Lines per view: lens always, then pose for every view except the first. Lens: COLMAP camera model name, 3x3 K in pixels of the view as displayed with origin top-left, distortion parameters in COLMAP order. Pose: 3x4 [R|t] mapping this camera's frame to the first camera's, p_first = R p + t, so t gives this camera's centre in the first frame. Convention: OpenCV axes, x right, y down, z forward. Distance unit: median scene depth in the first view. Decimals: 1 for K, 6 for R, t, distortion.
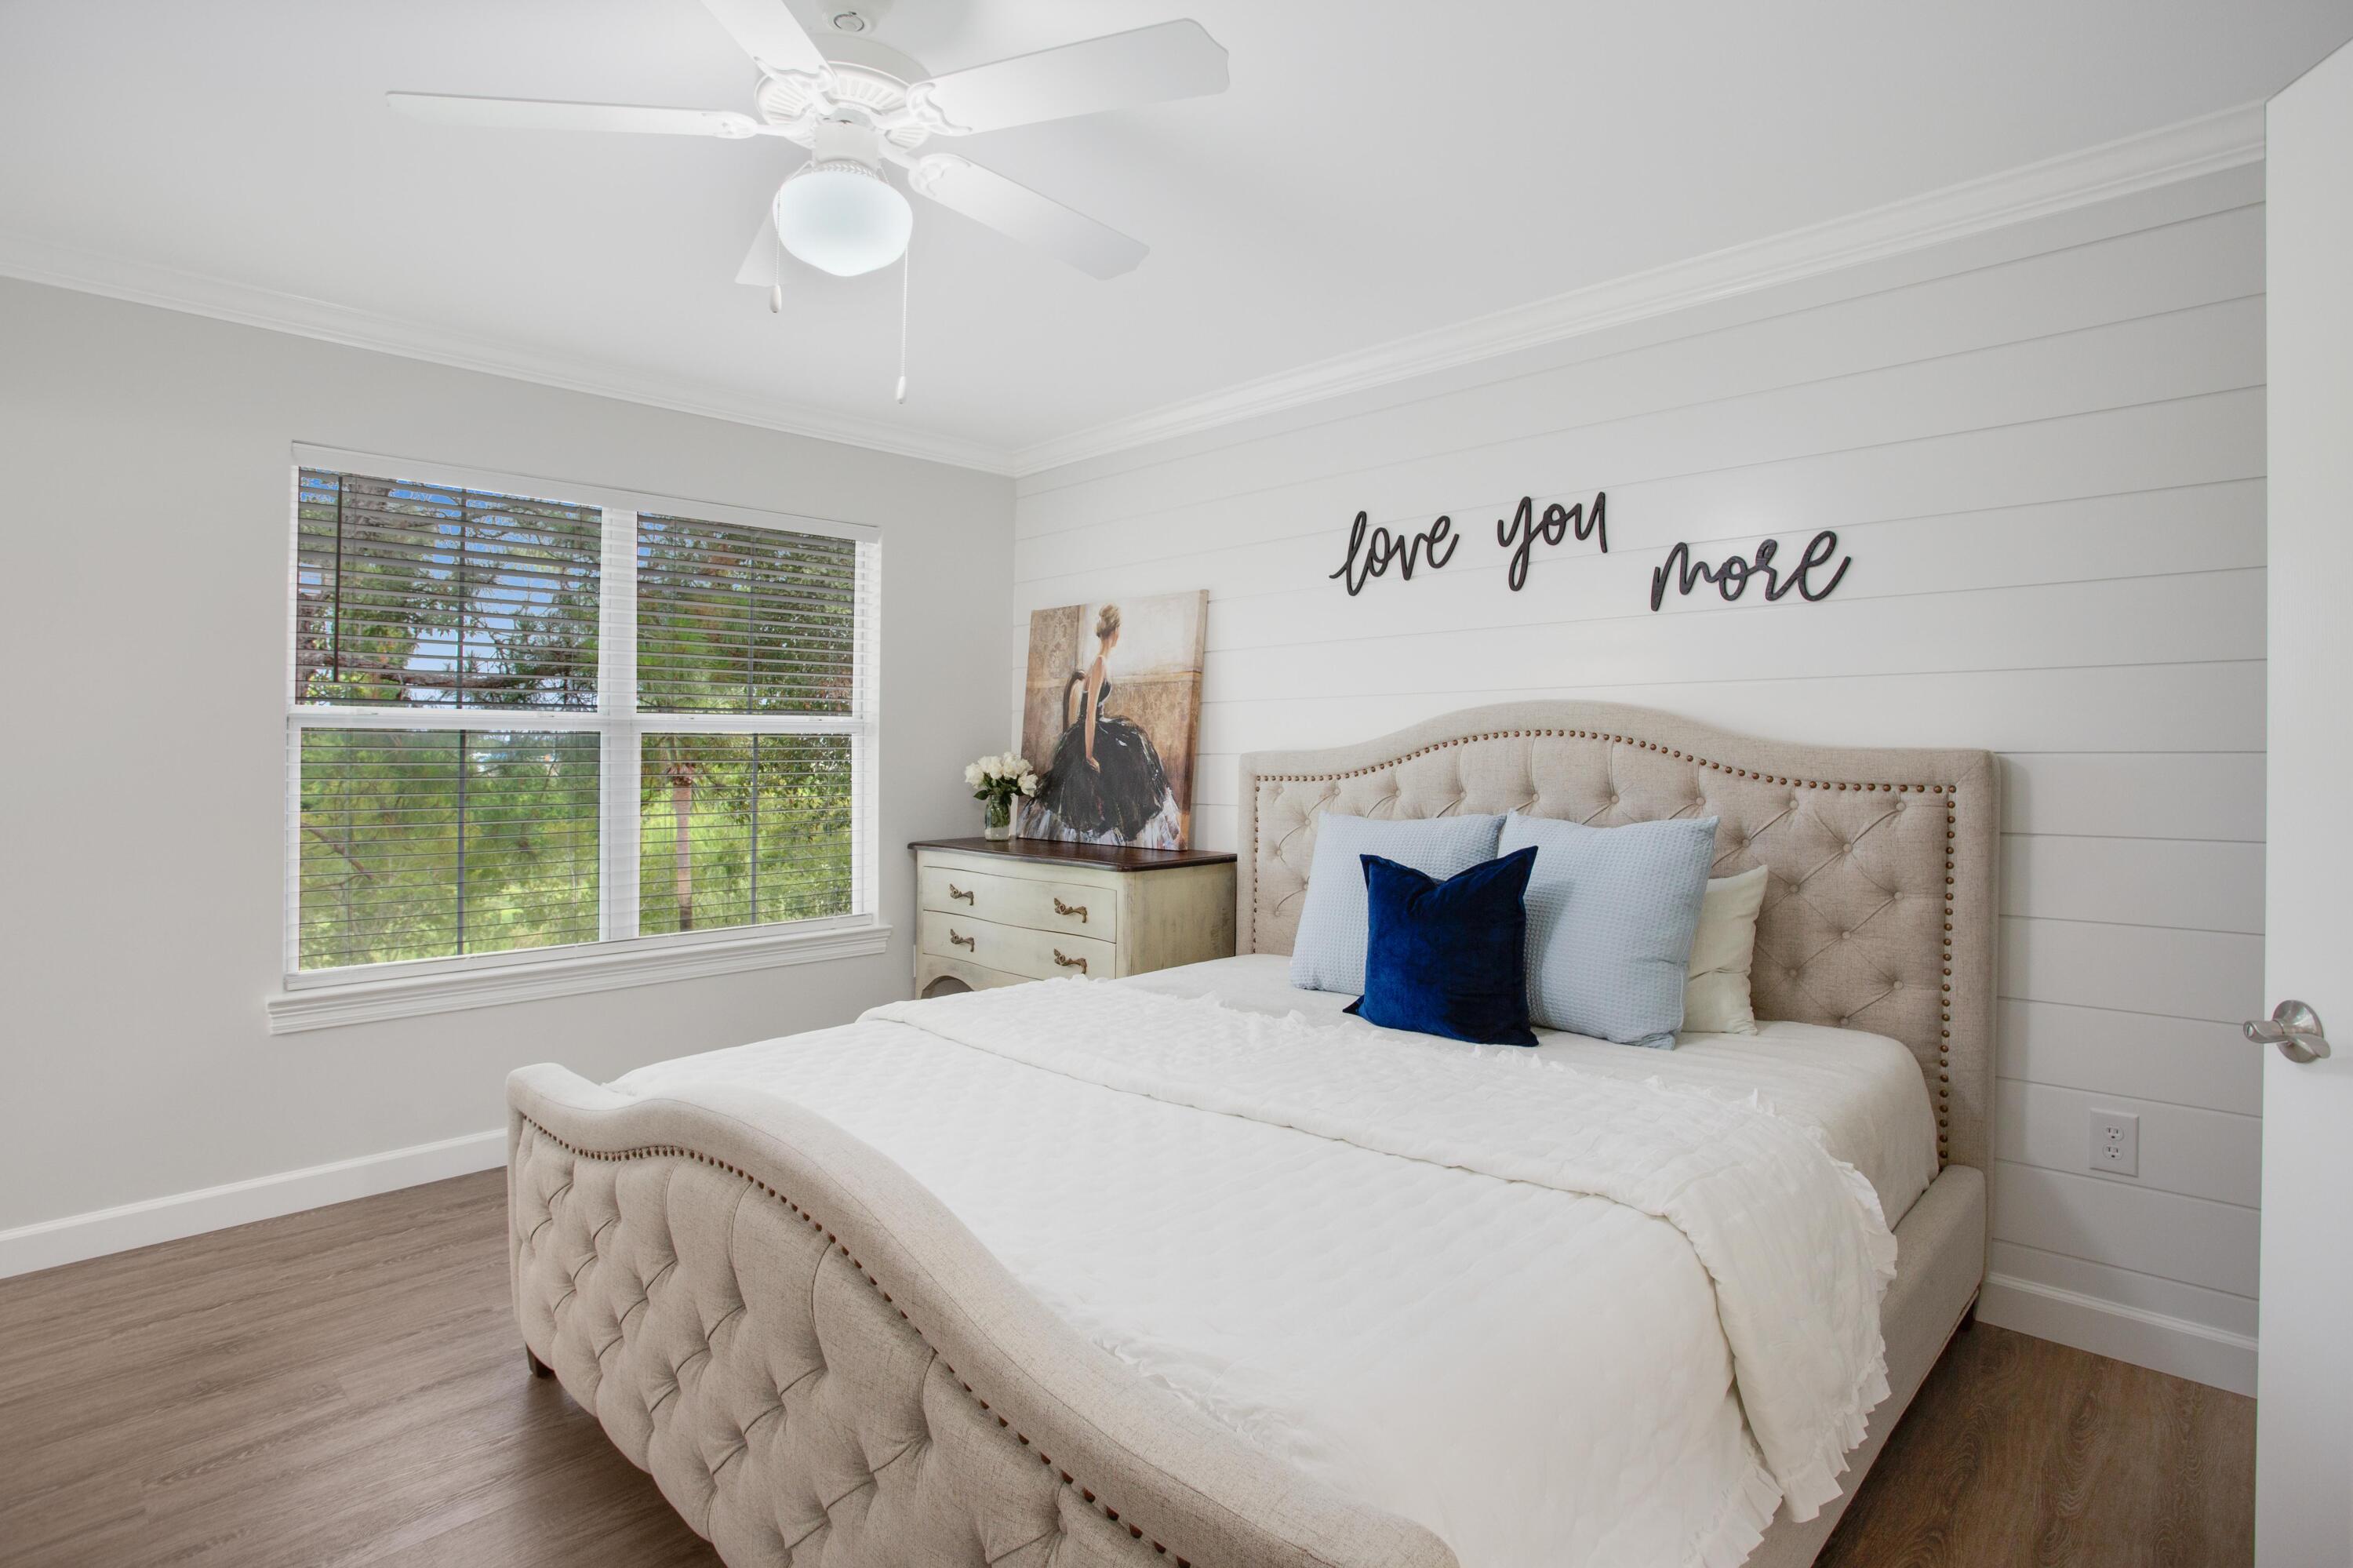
lens RADIAL K [[1146.2, 0, 1179.1], [0, 1146.2, 776.3], [0, 0, 1]] dist [-0.070135, 0.029840]
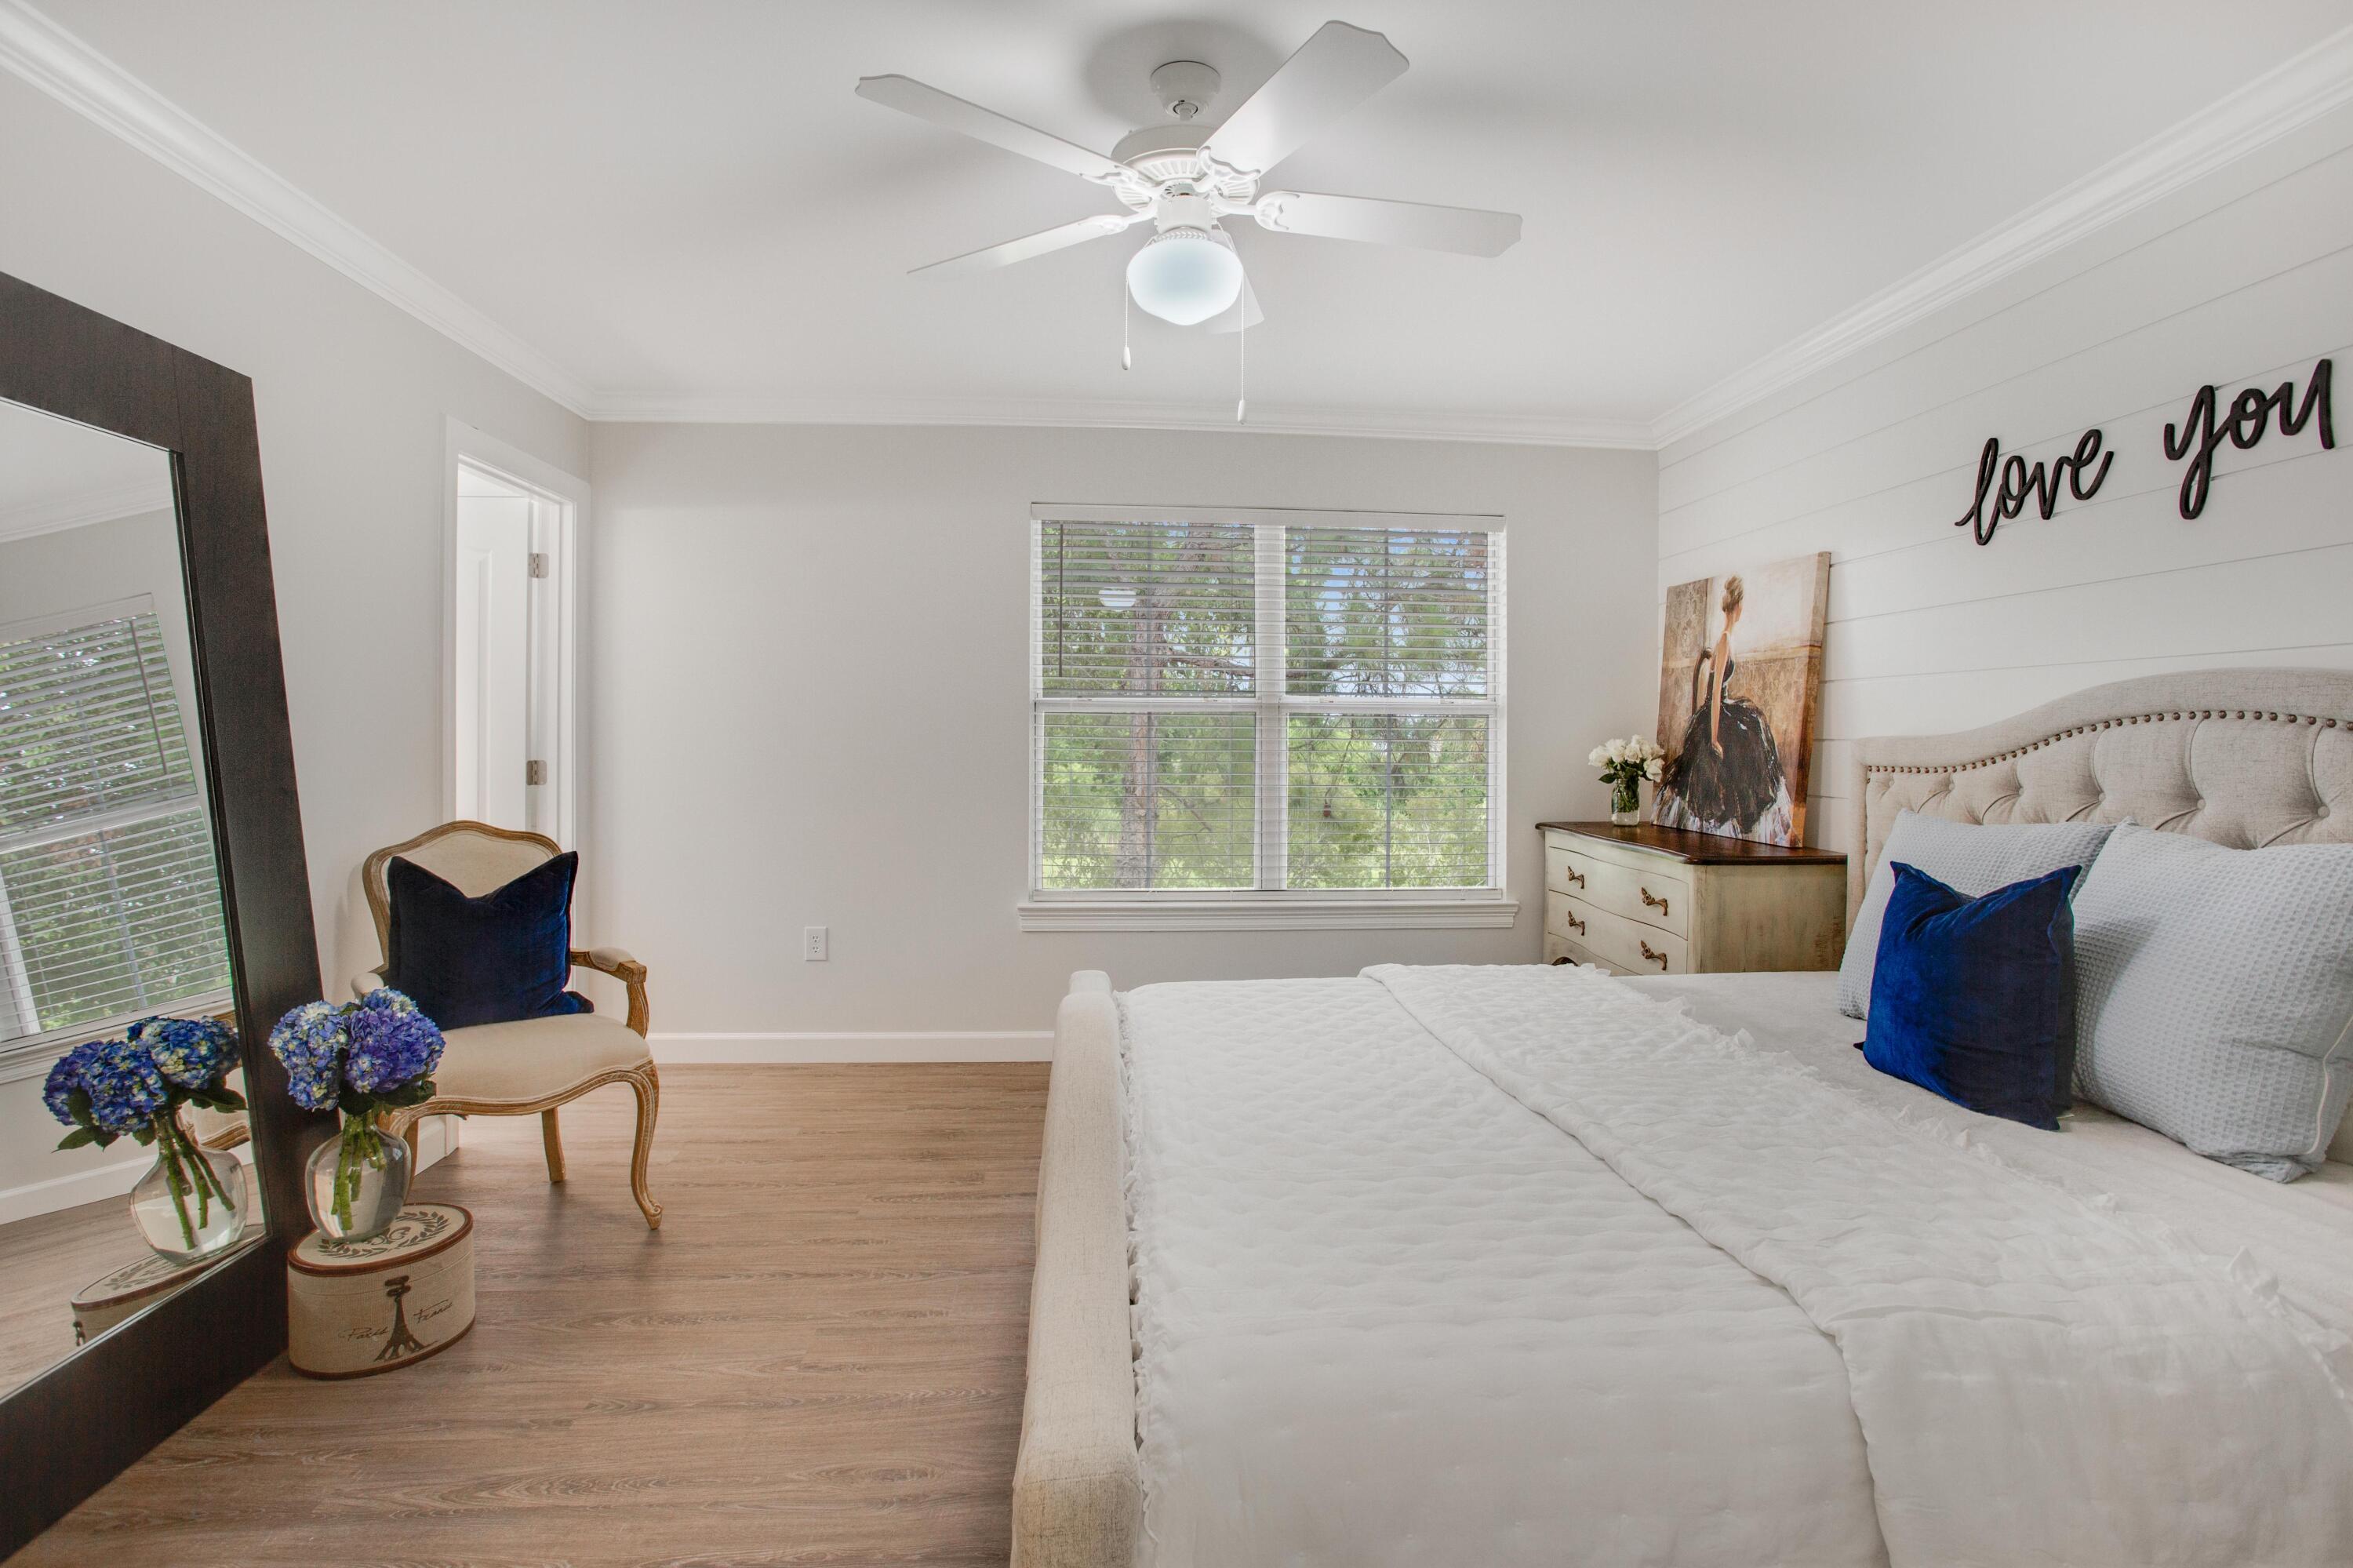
lens RADIAL K [[1107.3, 0, 1181.0], [0, 1107.3, 766.5], [0, 0, 1]] dist [-0.059803, 0.025232]
pose [[0.766558, 0.028868, -0.641526, 0.194098], [-0.024060, 0.999579, 0.016230, -0.000487], [0.641724, 0.002994, 0.766929, 0.050012]]
